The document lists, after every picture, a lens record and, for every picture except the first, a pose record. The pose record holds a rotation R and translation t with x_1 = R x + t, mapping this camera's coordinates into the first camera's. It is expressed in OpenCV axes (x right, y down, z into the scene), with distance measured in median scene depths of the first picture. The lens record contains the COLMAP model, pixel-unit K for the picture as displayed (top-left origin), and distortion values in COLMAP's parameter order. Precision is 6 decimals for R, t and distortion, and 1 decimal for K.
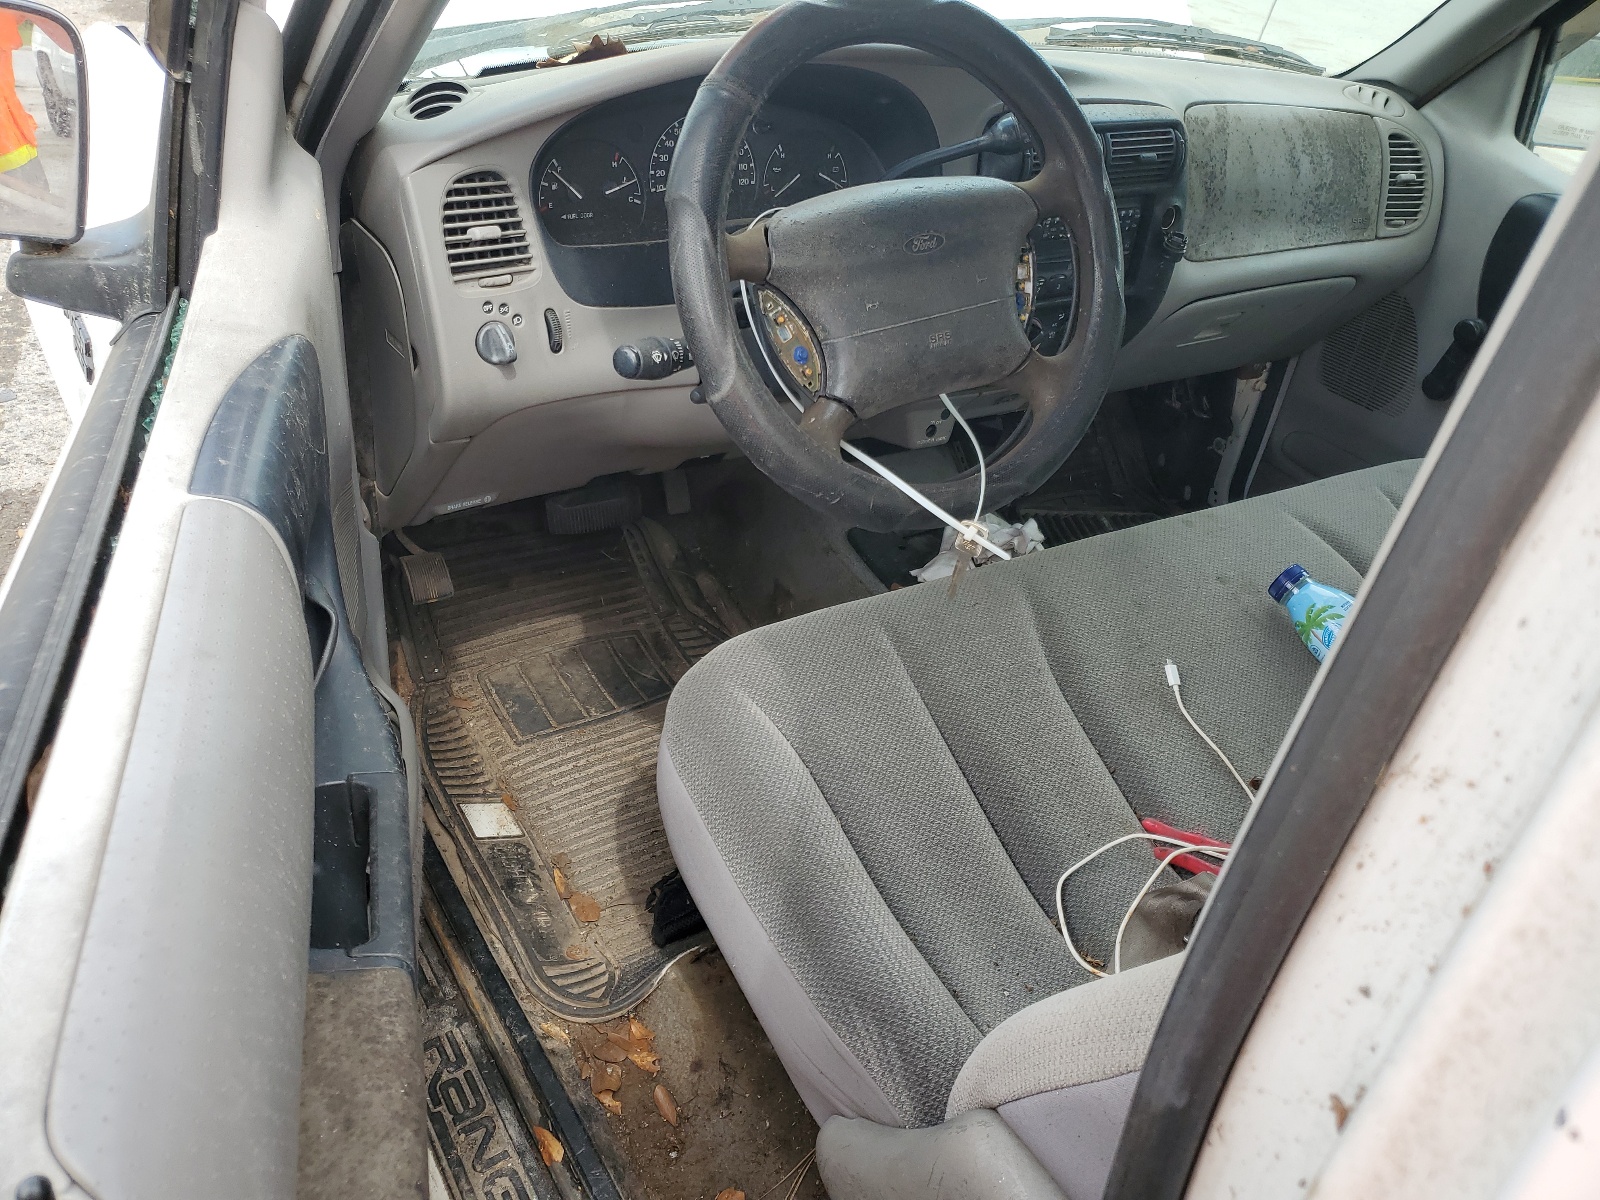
lens RADIAL K [[1200.7, 0, 803.6], [0, 1200.7, 602.6], [0, 0, 1]] dist [-0.001416, -0.003360]
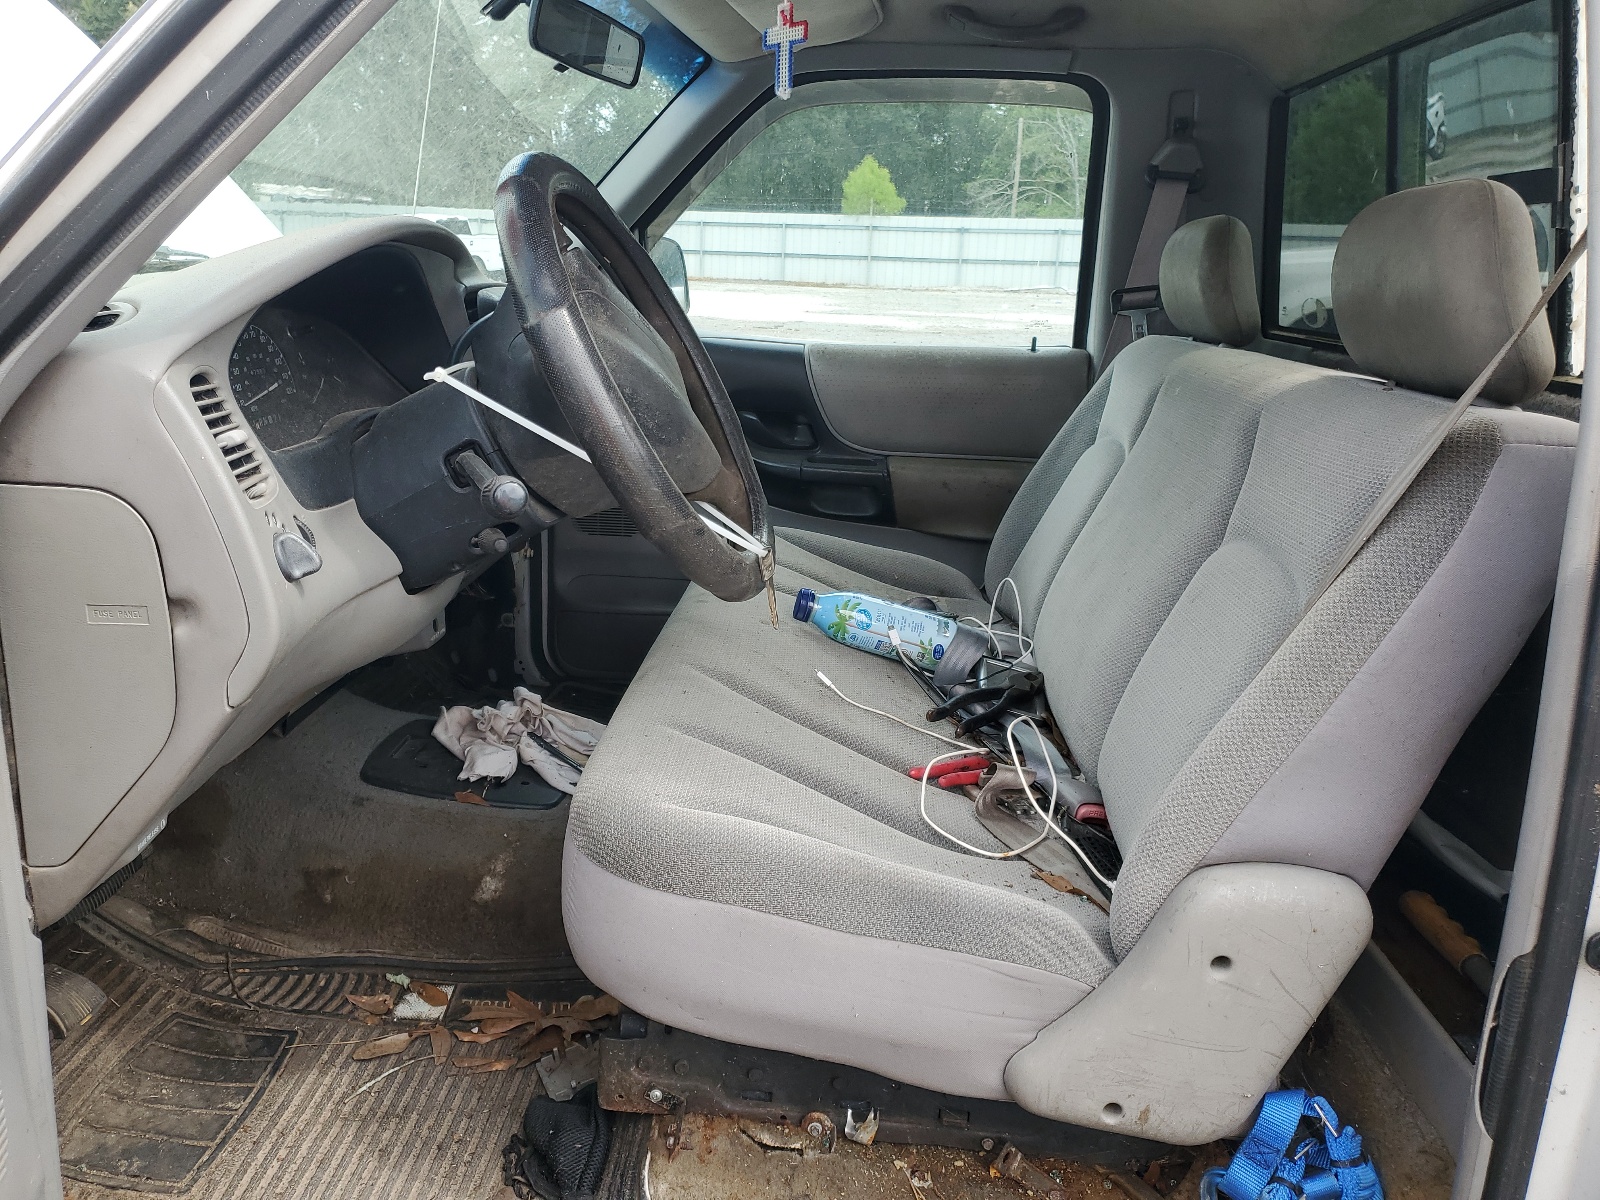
lens RADIAL K [[1200.7, 0, 801.3], [0, 1200.7, 595.3], [0, 0, 1]] dist [-0.001416, -0.003360]
pose [[0.575068, -0.302366, 0.760179, -0.466613], [0.483740, 0.875029, -0.017897, -0.003425], [-0.659767, 0.378021, 0.649467, 0.156467]]
